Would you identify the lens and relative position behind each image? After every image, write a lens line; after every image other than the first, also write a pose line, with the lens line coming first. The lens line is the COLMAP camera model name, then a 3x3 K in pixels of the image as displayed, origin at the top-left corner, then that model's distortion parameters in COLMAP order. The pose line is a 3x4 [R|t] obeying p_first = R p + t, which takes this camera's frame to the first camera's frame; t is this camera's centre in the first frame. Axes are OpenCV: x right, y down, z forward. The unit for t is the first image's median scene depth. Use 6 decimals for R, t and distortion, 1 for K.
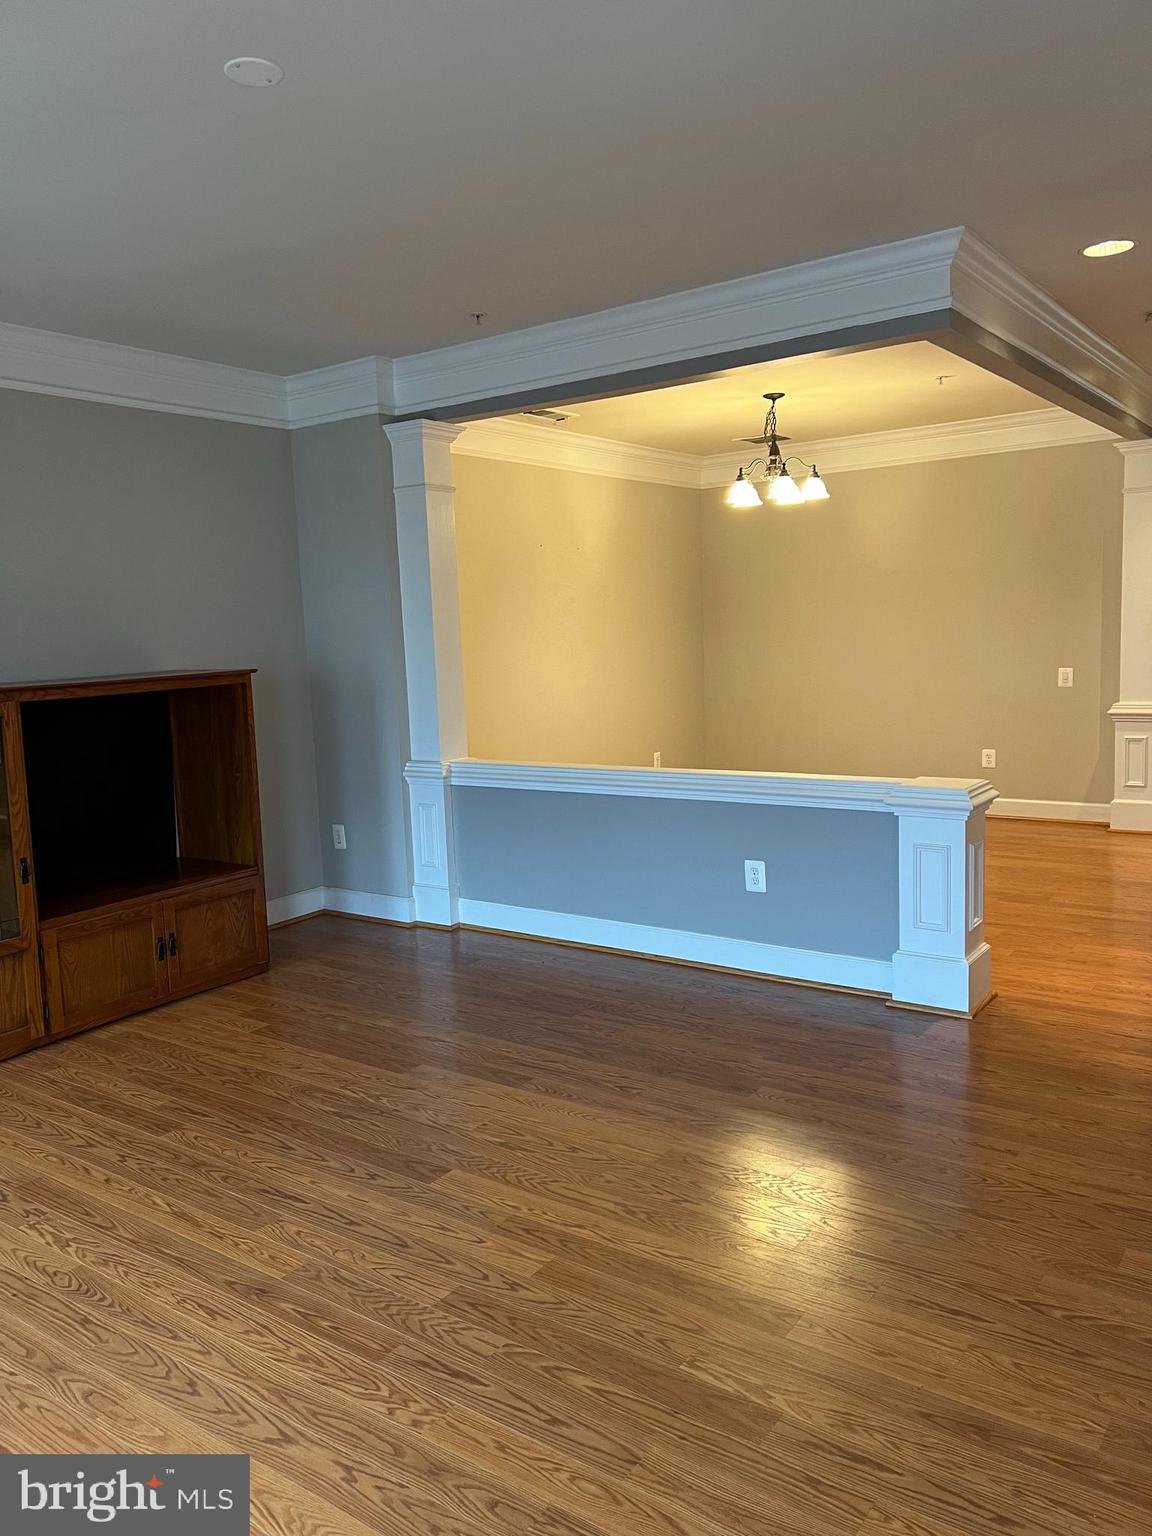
lens RADIAL K [[1151.2, 0, 576.4], [0, 1151.2, 761.2], [0, 0, 1]] dist [0.059818, -0.062252]
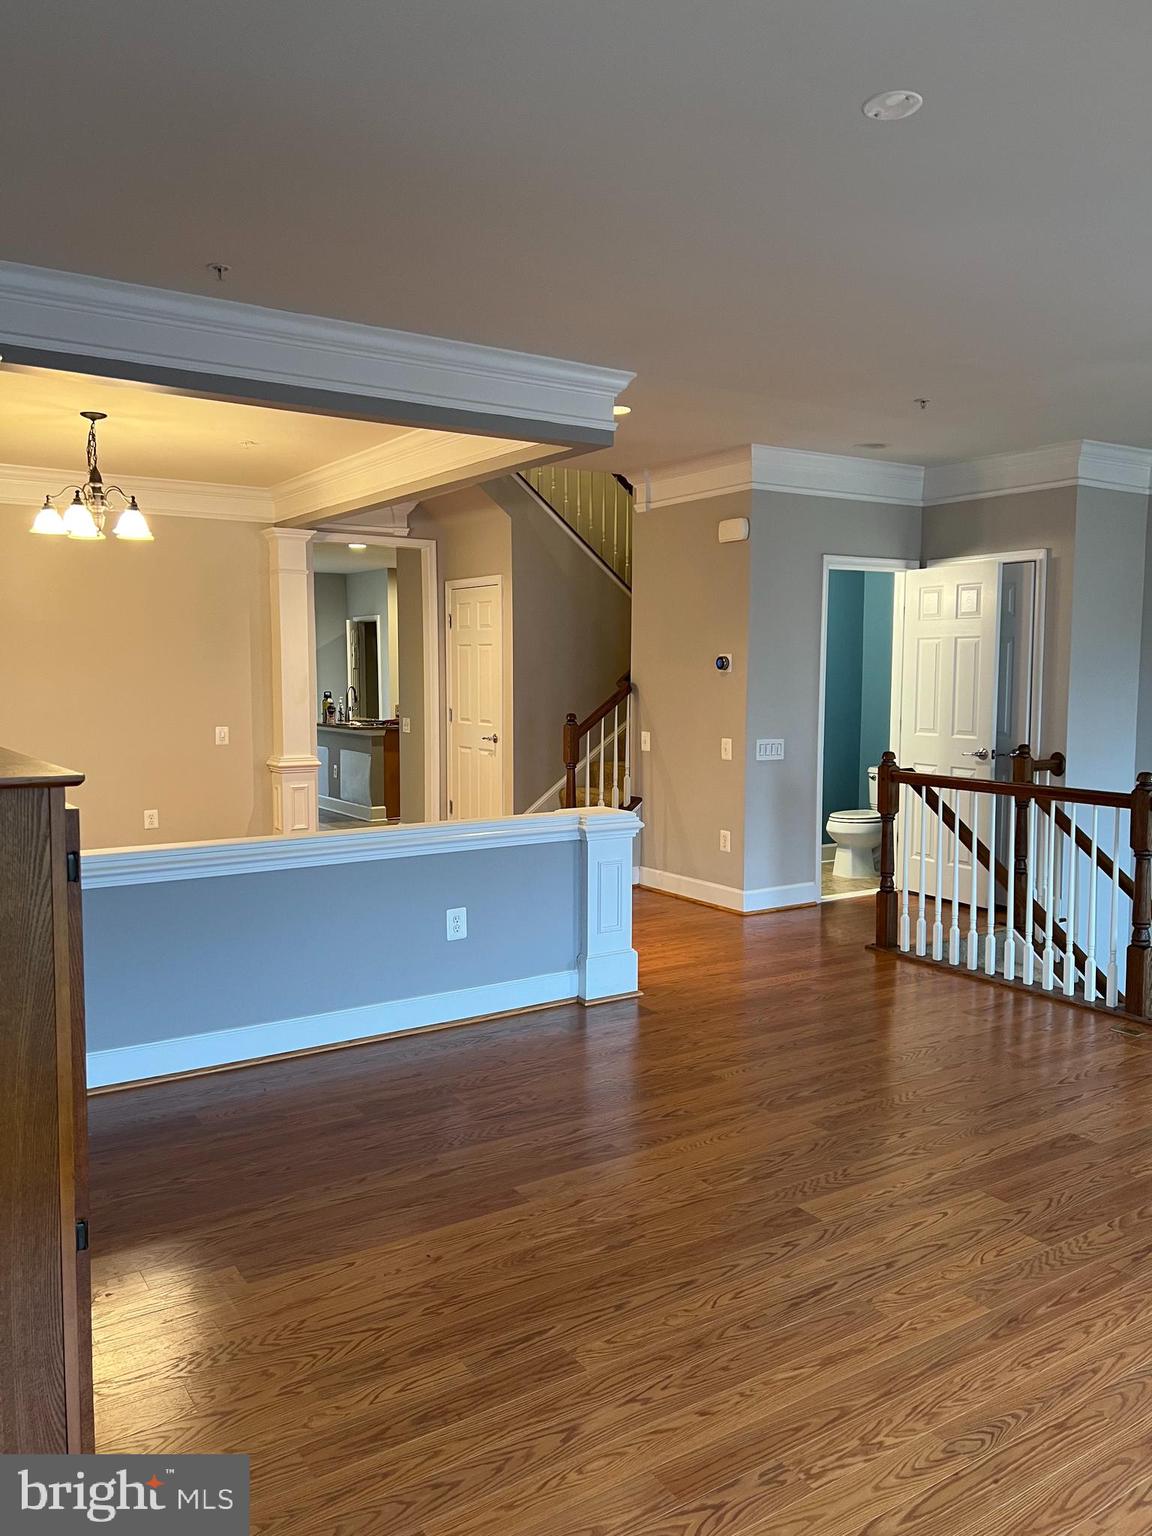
lens RADIAL K [[1151.2, 0, 575.5], [0, 1151.2, 746.9], [0, 0, 1]] dist [0.059818, -0.062252]
pose [[0.357830, -0.024147, 0.933474, -0.744525], [0.094485, 0.995471, -0.010468, -0.033462], [-0.928994, 0.091945, 0.358491, 0.530171]]
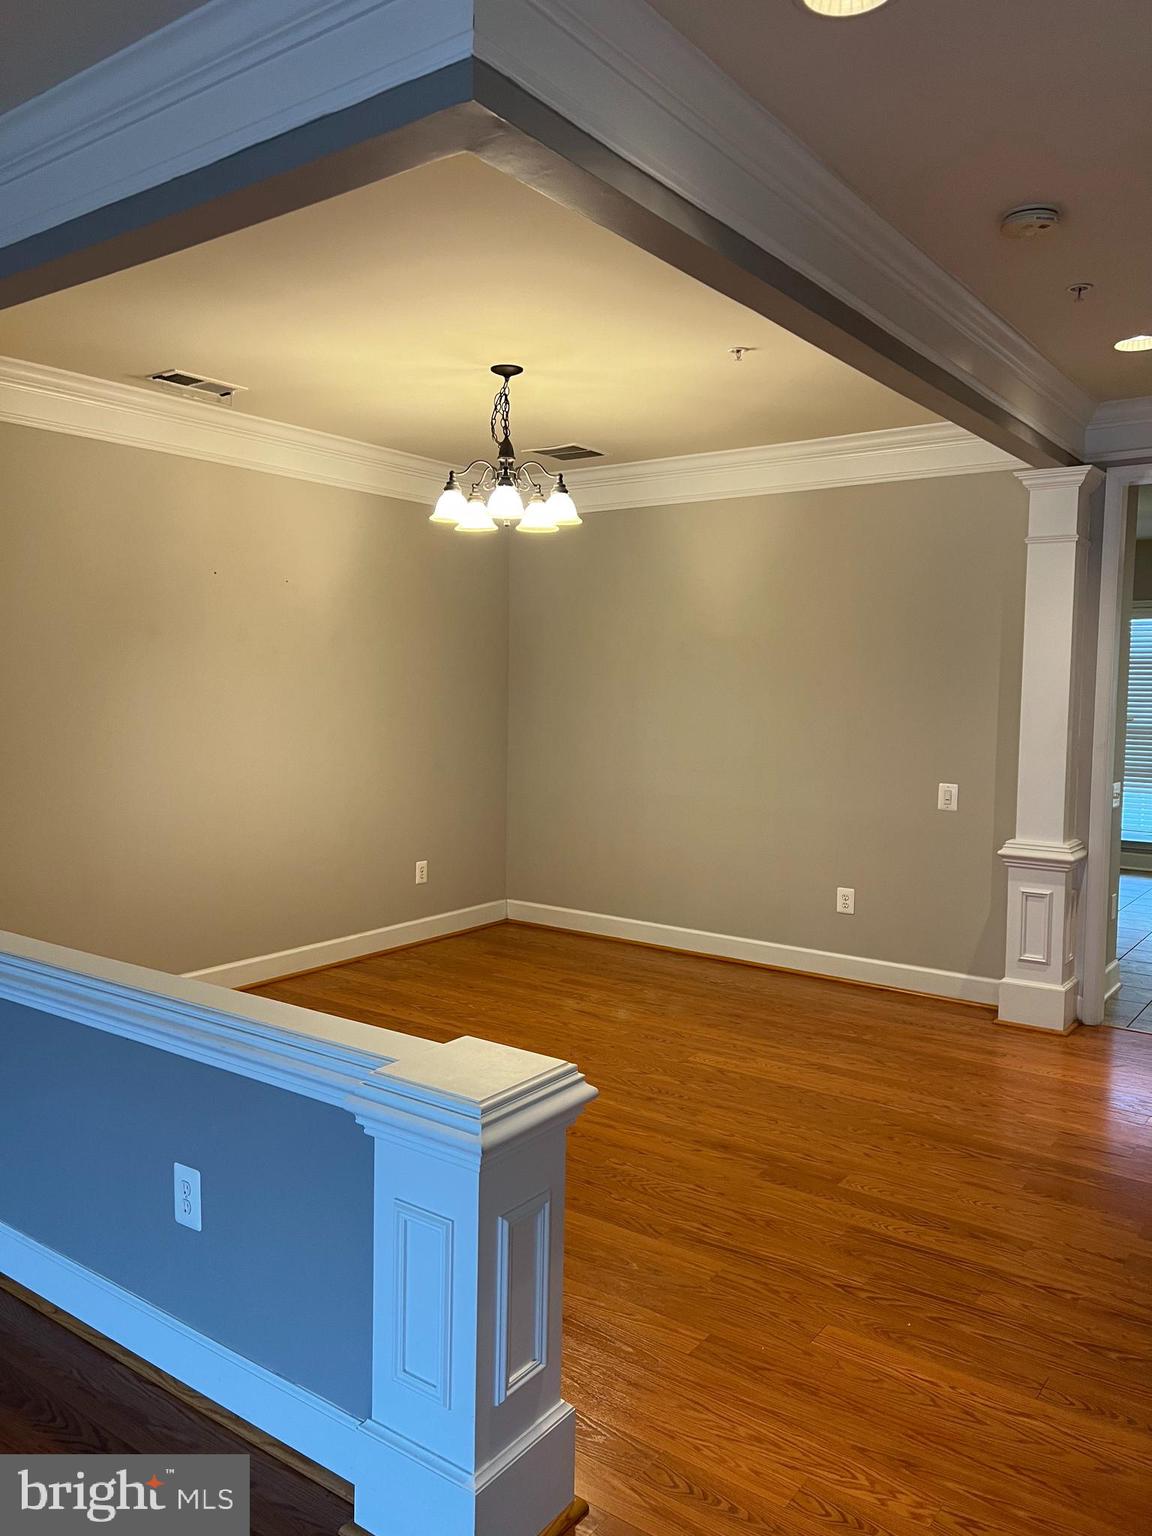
lens RADIAL K [[1151.2, 0, 572.1], [0, 1151.2, 763.3], [0, 0, 1]] dist [0.059818, -0.062252]
pose [[0.998567, 0.052482, -0.010492, 0.324157], [-0.052903, 0.997586, -0.044980, -0.079978], [0.008106, 0.045471, 0.998933, 0.470866]]
